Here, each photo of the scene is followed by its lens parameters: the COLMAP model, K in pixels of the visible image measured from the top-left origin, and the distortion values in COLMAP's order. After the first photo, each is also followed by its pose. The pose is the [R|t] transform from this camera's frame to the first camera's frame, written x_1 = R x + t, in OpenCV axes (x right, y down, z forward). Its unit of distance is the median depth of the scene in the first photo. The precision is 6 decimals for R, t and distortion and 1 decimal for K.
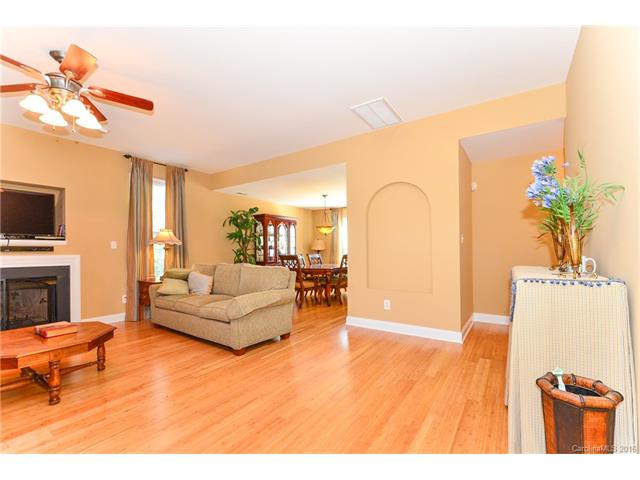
lens RADIAL K [[286.3, 0, 329.3], [0, 286.3, 249.8], [0, 0, 1]] dist [-0.016527, -0.000277]
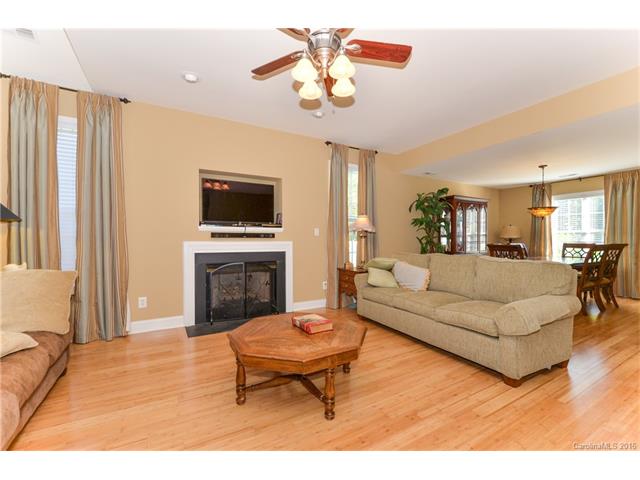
lens RADIAL K [[279.5, 0, 320.8], [0, 279.5, 243.4], [0, 0, 1]] dist [0.008465, -0.007865]
pose [[0.888868, 0.015335, -0.457906, -0.313958], [-0.006078, 0.999746, 0.021682, 0.002624], [0.458123, -0.016489, 0.888736, 0.123829]]
